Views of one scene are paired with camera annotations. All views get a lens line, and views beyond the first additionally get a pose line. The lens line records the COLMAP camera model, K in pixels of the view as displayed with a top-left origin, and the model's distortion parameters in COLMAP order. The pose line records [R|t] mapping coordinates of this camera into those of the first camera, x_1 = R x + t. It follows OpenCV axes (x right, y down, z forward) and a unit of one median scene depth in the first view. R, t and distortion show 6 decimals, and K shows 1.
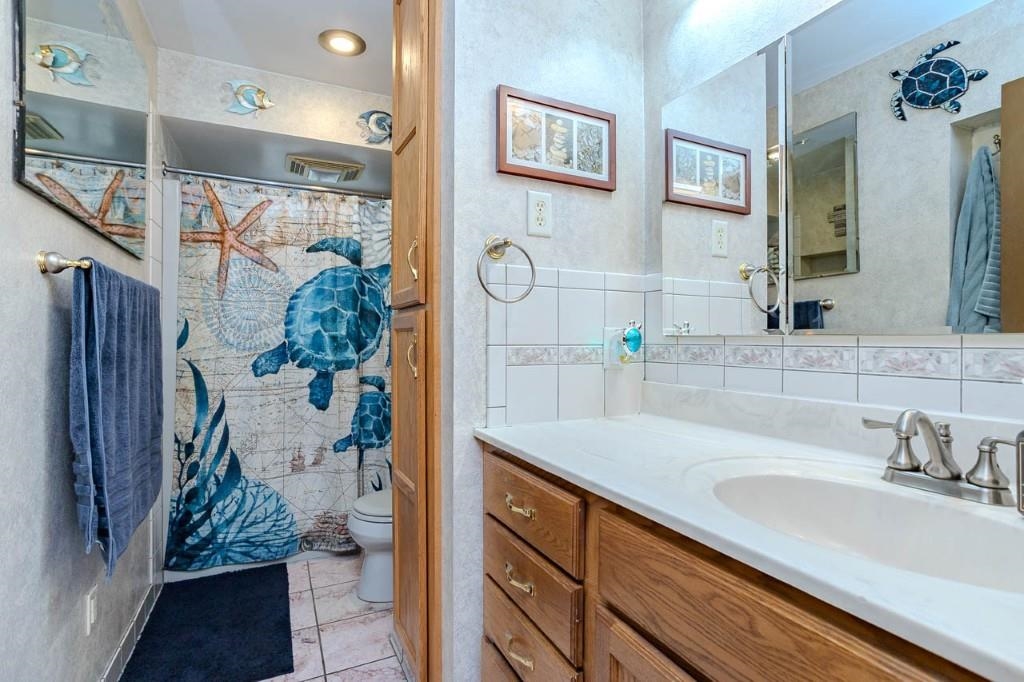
lens RADIAL K [[487.7, 0, 512.0], [0, 487.7, 341.0], [0, 0, 1]] dist [0.000004, 0.000015]
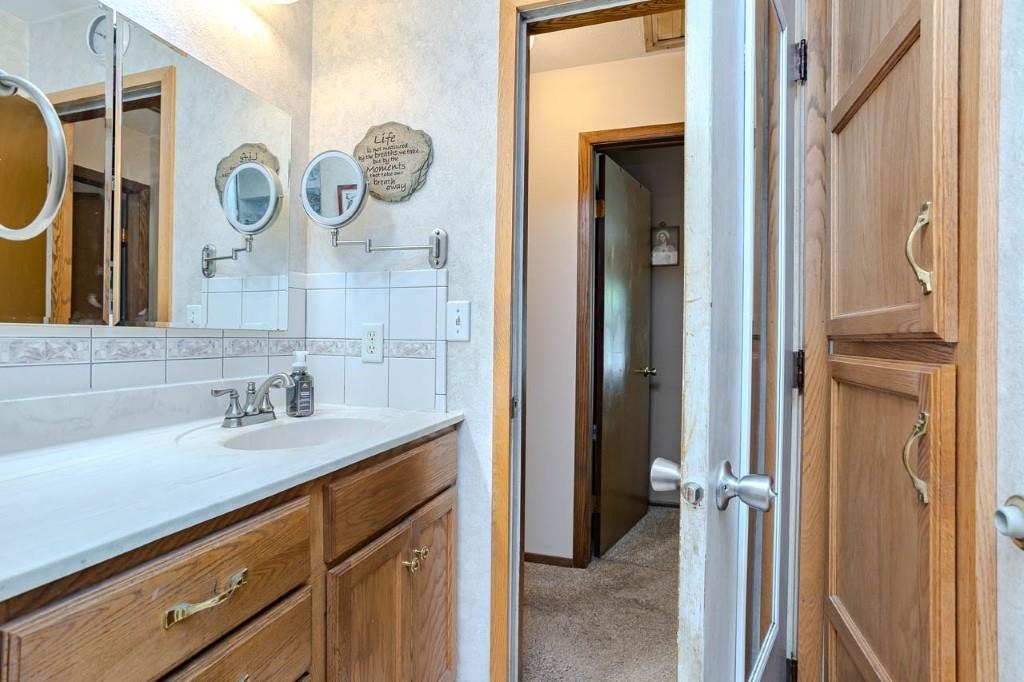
lens RADIAL K [[487.7, 0, 512.0], [0, 487.7, 341.0], [0, 0, 1]] dist [0.000004, 0.000015]
pose [[-0.720757, -0.019482, 0.692914, -0.719376], [-0.015923, 0.999807, 0.011547, -0.007876], [-0.693004, -0.002710, -0.720928, 1.211577]]
